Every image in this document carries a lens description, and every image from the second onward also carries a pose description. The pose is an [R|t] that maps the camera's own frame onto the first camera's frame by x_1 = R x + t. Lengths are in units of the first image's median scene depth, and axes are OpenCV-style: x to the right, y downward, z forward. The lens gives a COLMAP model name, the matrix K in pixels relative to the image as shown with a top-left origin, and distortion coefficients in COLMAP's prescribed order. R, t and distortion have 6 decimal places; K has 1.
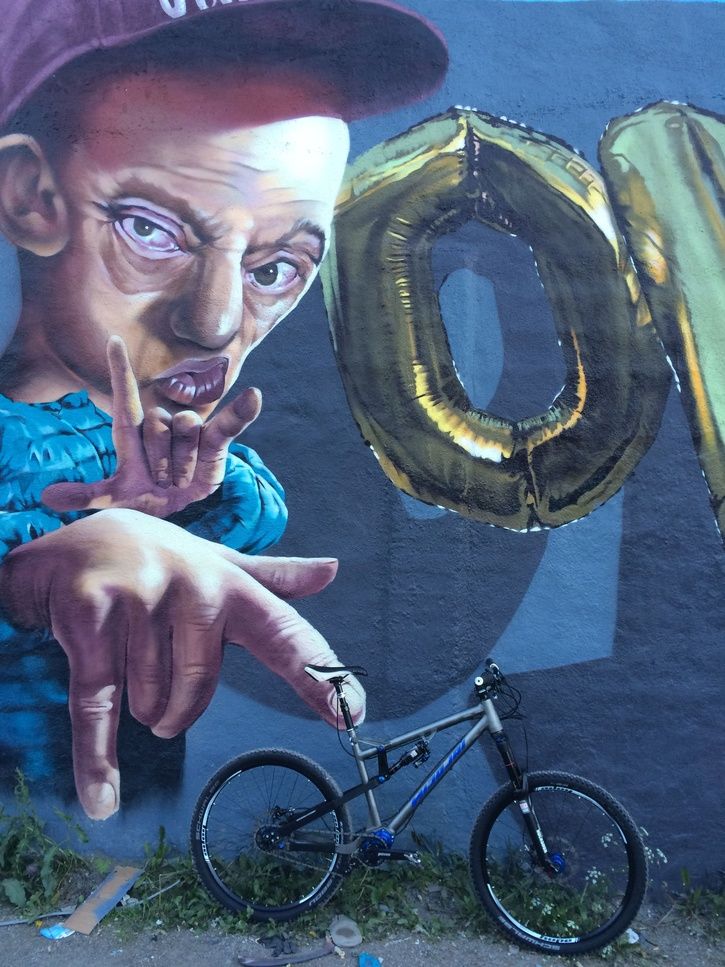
lens RADIAL K [[831.2, 0, 362.9], [0, 831.2, 476.7], [0, 0, 1]] dist [0.081225, -0.111735]
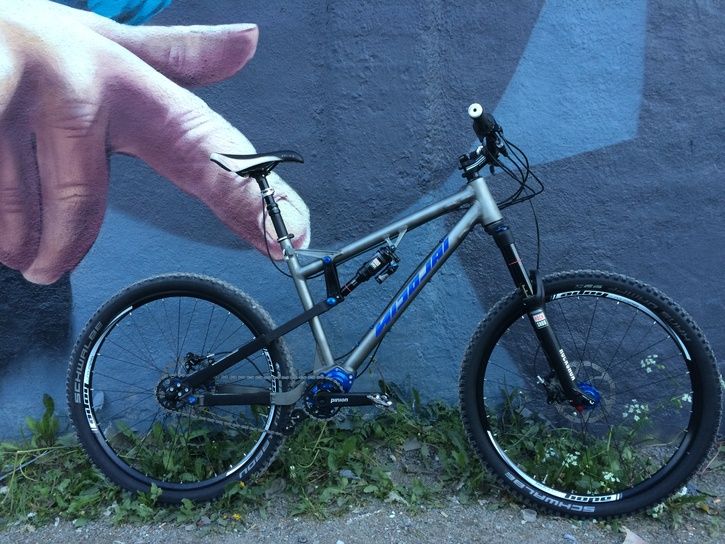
lens RADIAL K [[623.2, 0, 360.8], [0, 623.2, 269.8], [0, 0, 1]] dist [0.081225, -0.111735]
pose [[0.997749, -0.058720, 0.032391, 0.029667], [0.053557, 0.988402, 0.142103, 0.245841], [-0.040360, -0.140049, 0.989322, 0.458158]]
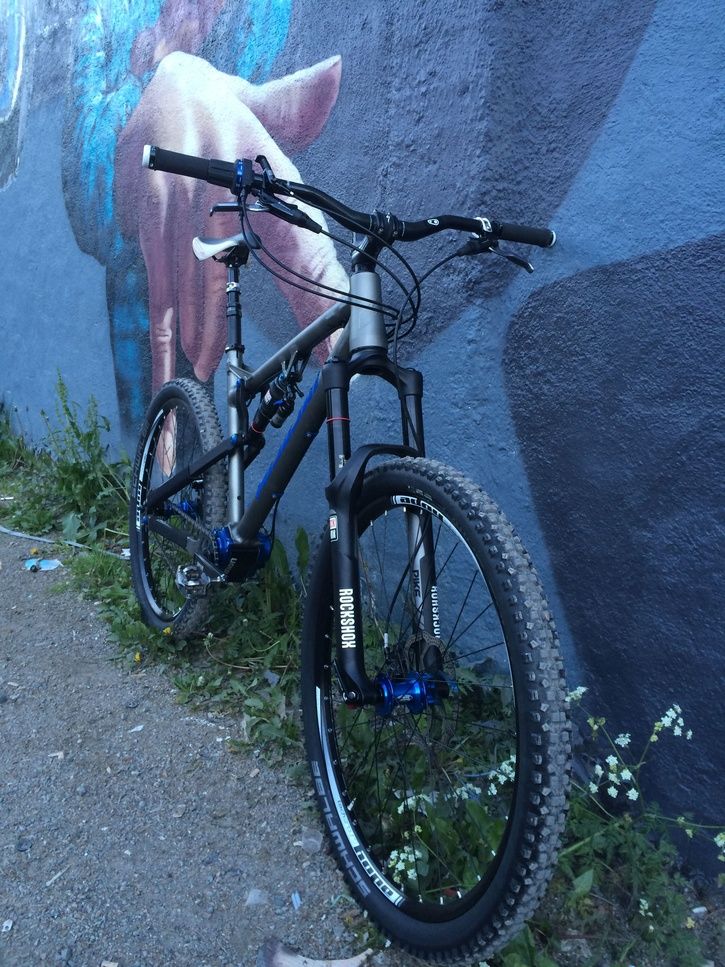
lens RADIAL K [[831.2, 0, 363.0], [0, 831.2, 484.2], [0, 0, 1]] dist [0.081225, -0.111735]
pose [[0.602748, 0.160862, -0.781549, 0.447143], [-0.002000, 0.979770, 0.200118, 0.266887], [0.797929, -0.119057, 0.590876, 0.707833]]
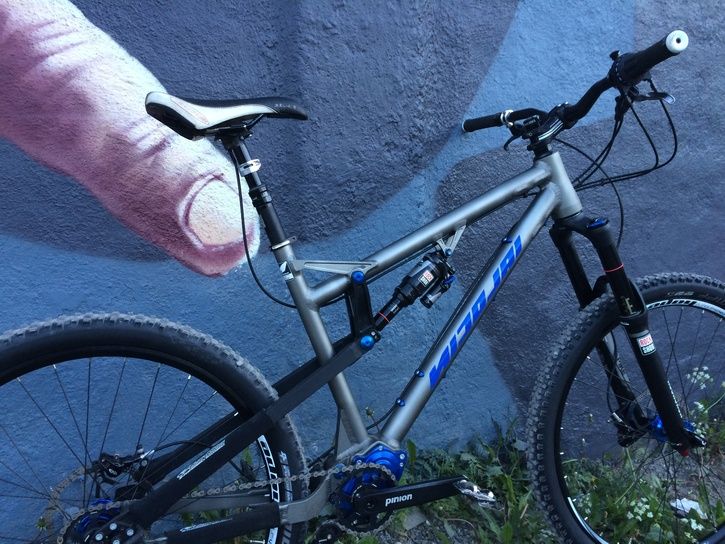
lens RADIAL K [[623.2, 0, 362.3], [0, 623.2, 268.8], [0, 0, 1]] dist [0.081225, -0.111735]
pose [[0.892994, -0.107168, 0.437123, -0.111255], [0.028568, 0.982775, 0.182582, 0.246503], [-0.449161, -0.150557, 0.880674, 0.672532]]
